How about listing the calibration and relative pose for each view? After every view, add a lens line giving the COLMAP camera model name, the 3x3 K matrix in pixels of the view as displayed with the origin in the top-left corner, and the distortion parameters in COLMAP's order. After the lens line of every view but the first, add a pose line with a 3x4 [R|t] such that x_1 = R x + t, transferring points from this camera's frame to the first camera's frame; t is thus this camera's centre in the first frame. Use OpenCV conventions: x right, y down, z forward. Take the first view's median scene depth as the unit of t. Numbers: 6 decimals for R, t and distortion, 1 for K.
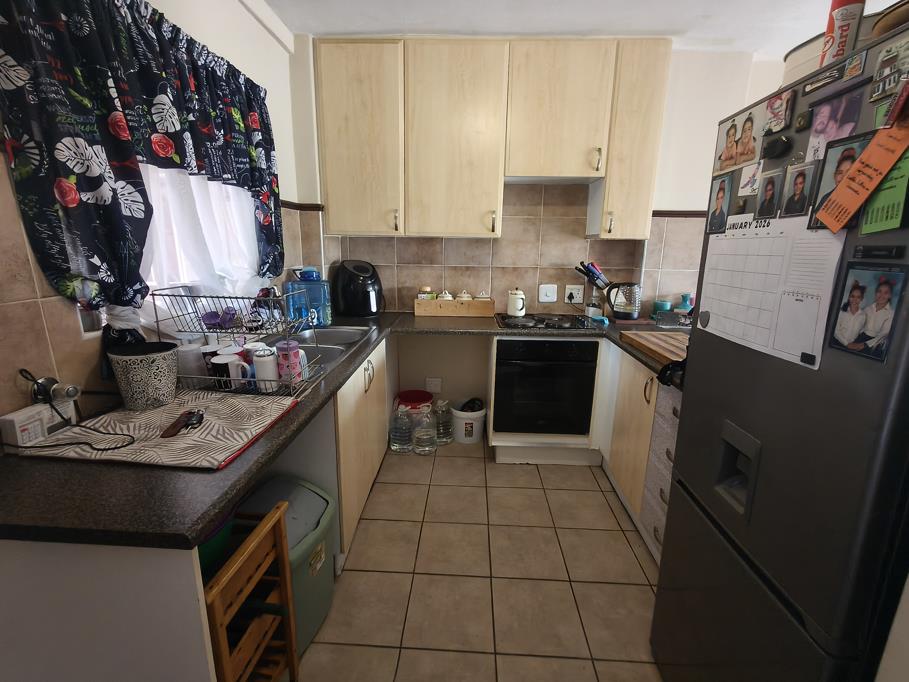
lens RADIAL K [[408.5, 0, 454.3], [0, 408.5, 340.5], [0, 0, 1]] dist [-0.002212, 0.002202]
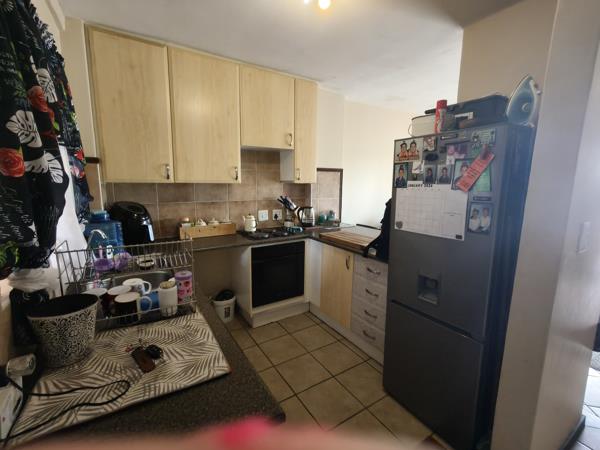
lens RADIAL K [[269.7, 0, 299.9], [0, 269.7, 224.9], [0, 0, 1]] dist [-0.002212, 0.002202]
pose [[0.820467, -0.098885, 0.563077, -0.384268], [0.133573, 0.990824, -0.020628, -0.053827], [-0.555870, 0.092137, 0.826147, 0.042887]]
